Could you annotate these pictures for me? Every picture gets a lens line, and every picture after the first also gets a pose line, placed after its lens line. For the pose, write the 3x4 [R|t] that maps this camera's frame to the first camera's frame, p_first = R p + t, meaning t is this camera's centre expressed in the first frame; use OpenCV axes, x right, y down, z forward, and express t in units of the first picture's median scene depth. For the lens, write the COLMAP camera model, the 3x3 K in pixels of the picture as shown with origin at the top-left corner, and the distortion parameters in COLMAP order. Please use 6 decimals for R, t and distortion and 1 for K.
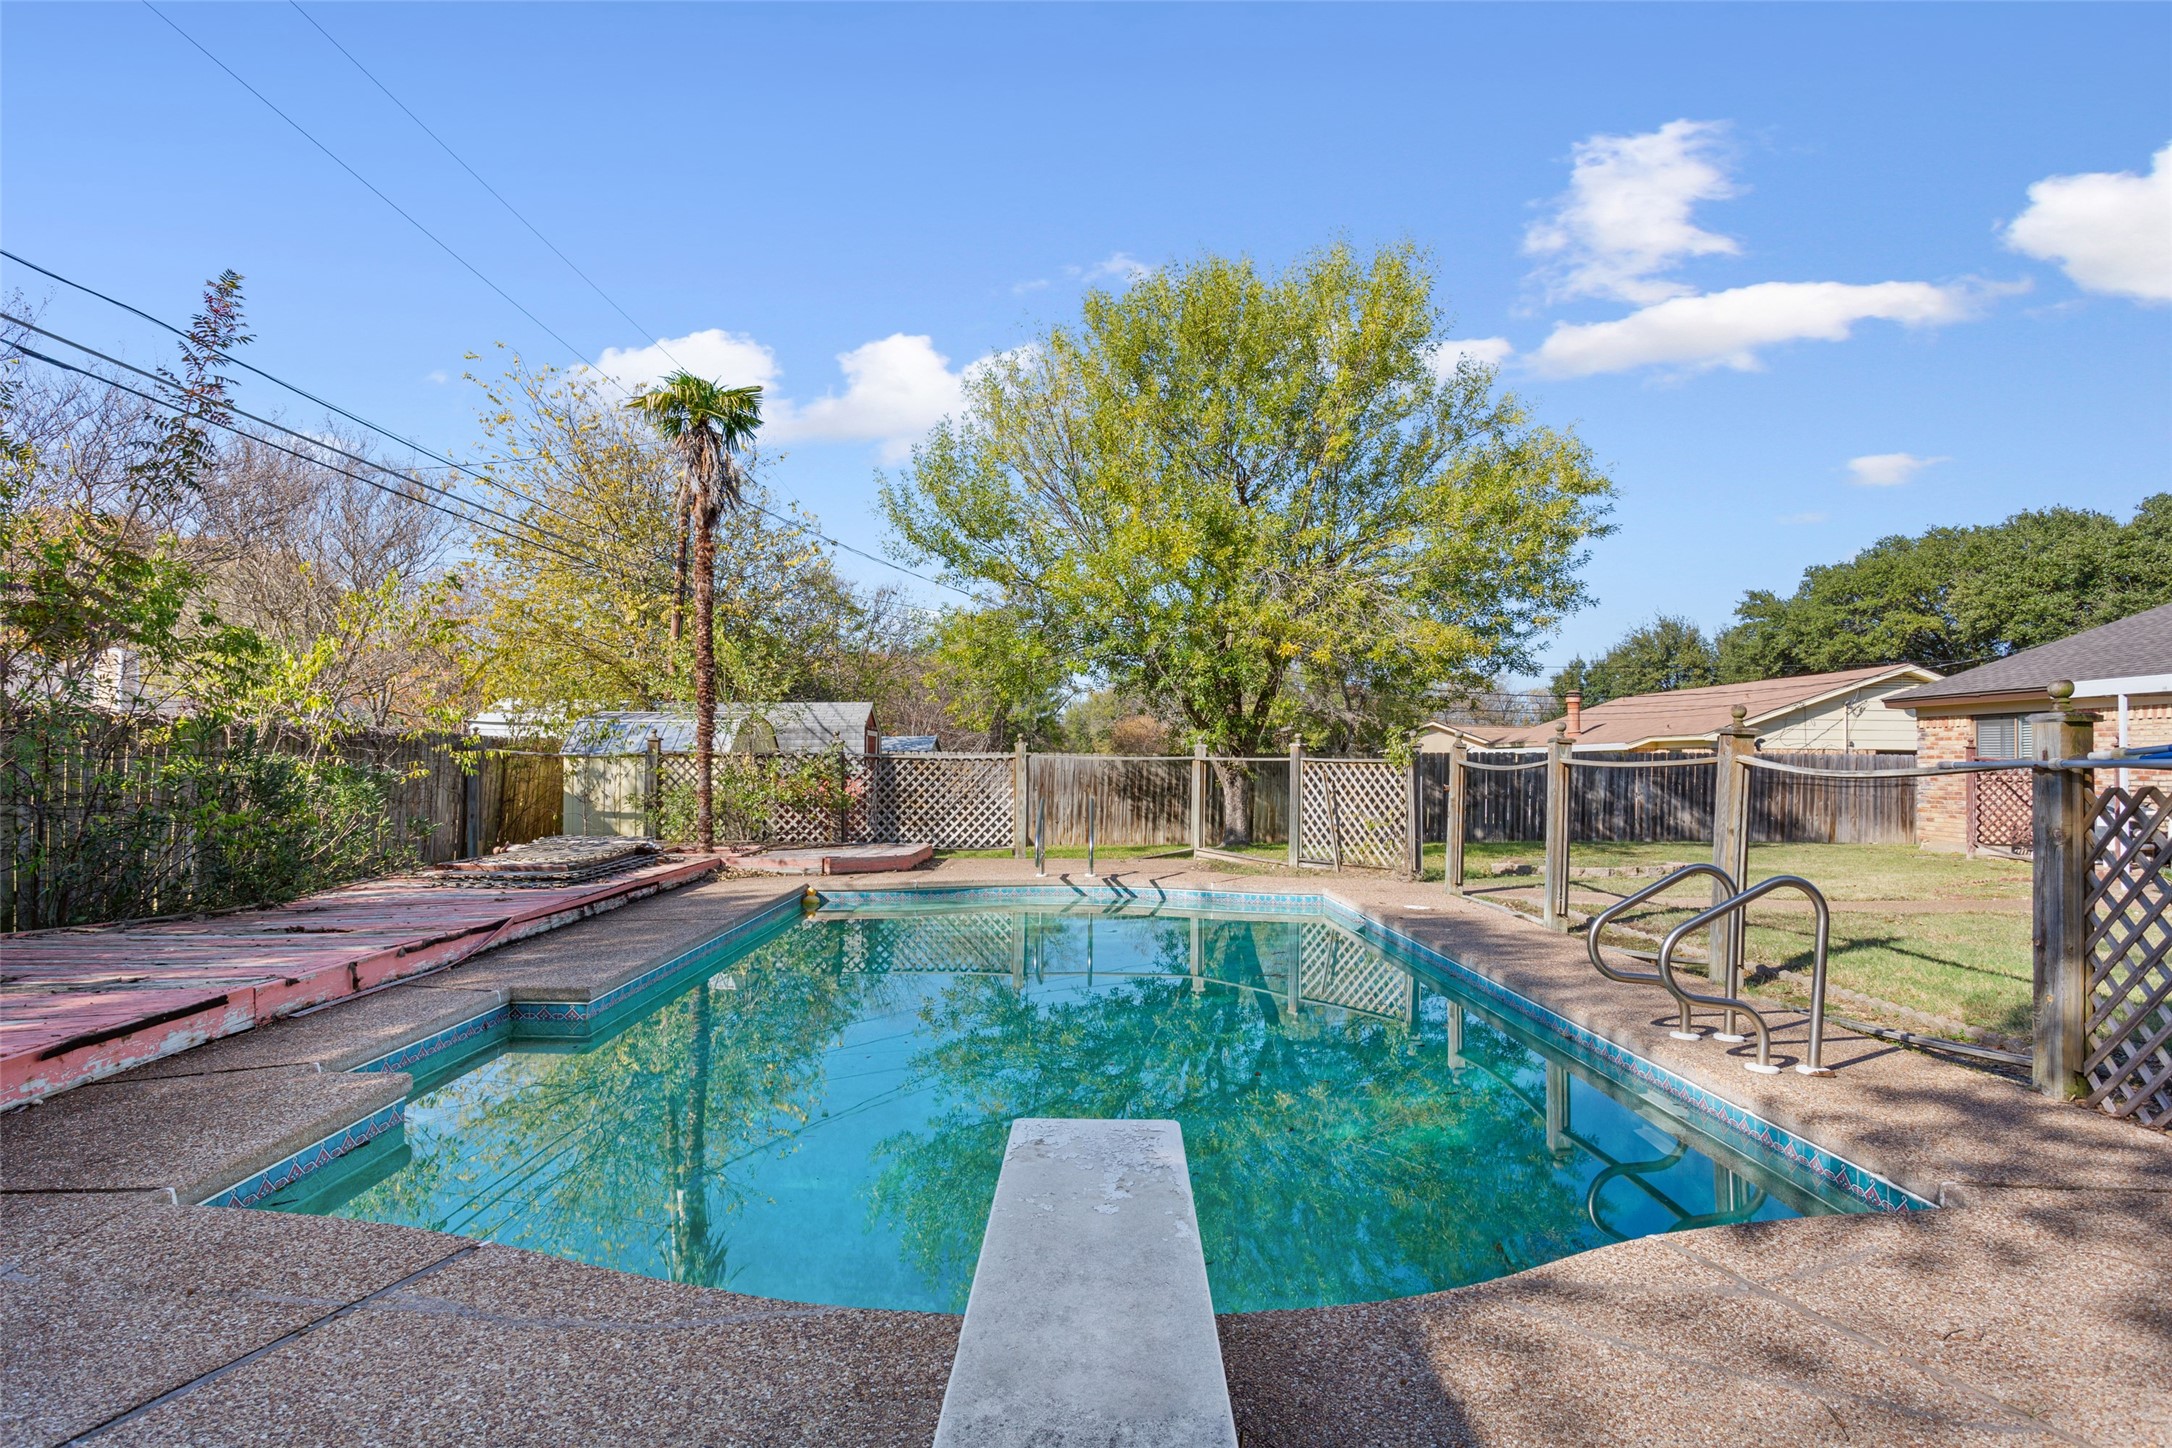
lens RADIAL K [[1236.4, 0, 1084.0], [0, 1236.4, 751.4], [0, 0, 1]] dist [-0.009948, -0.000474]
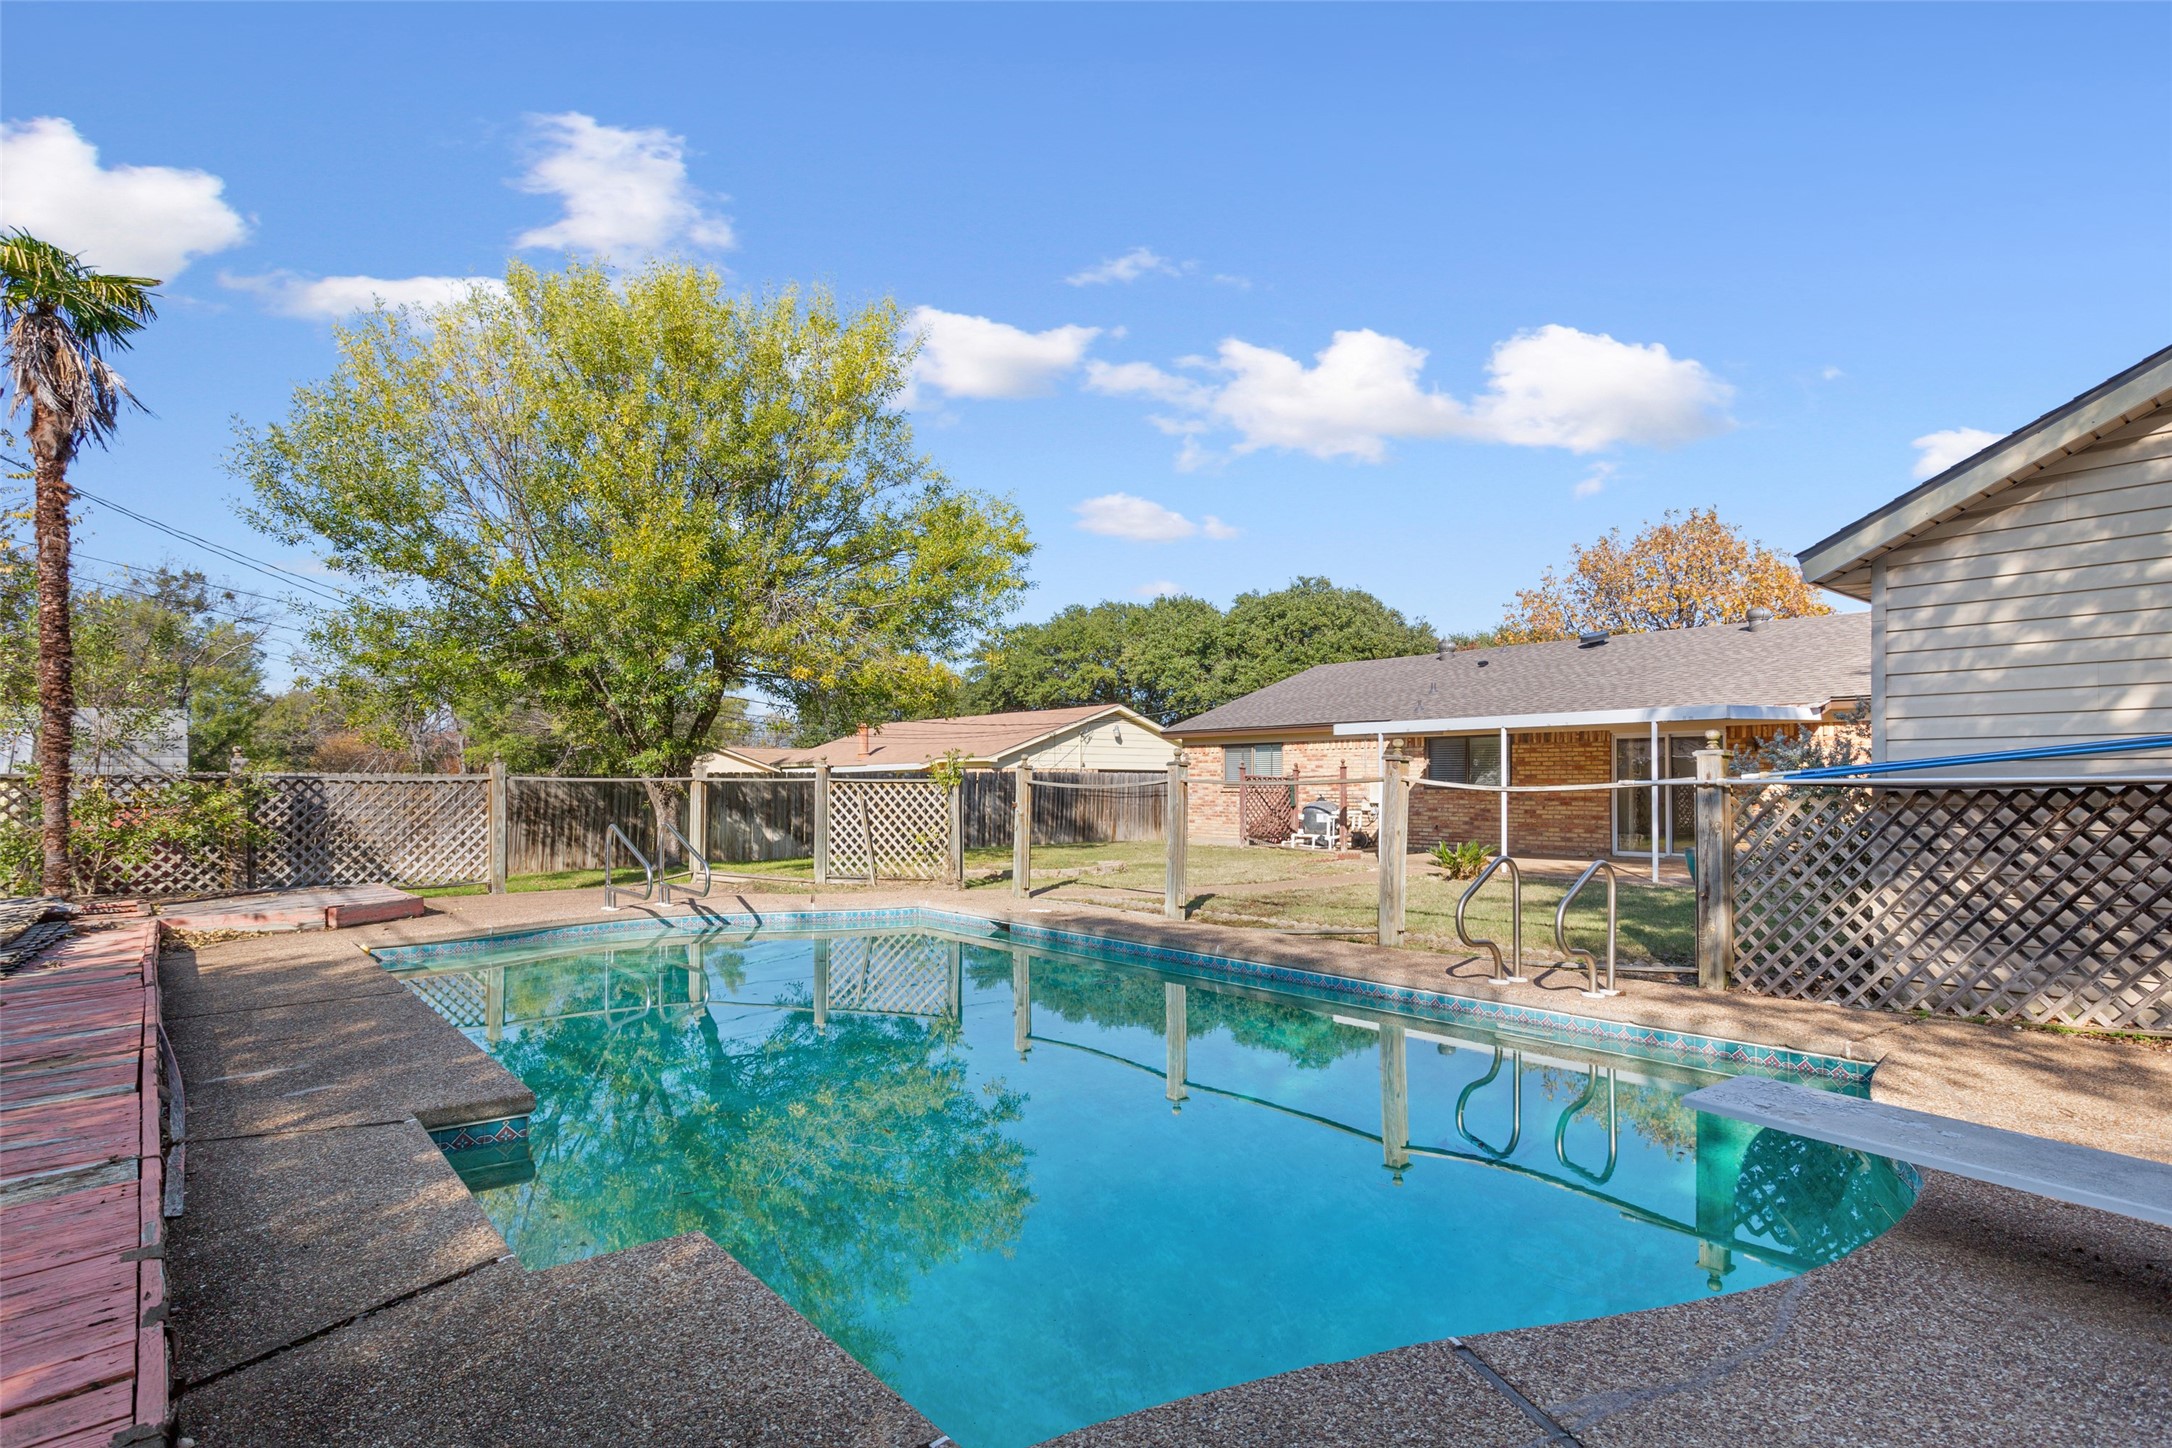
lens RADIAL K [[1148.4, 0, 1085.0], [0, 1148.4, 780.1], [0, 0, 1]] dist [-0.001176, 0.000677]
pose [[0.782006, -0.005735, 0.623245, -0.233032], [-0.000082, 0.999957, 0.009304, -0.001956], [-0.623271, -0.007327, 0.781971, 0.100641]]
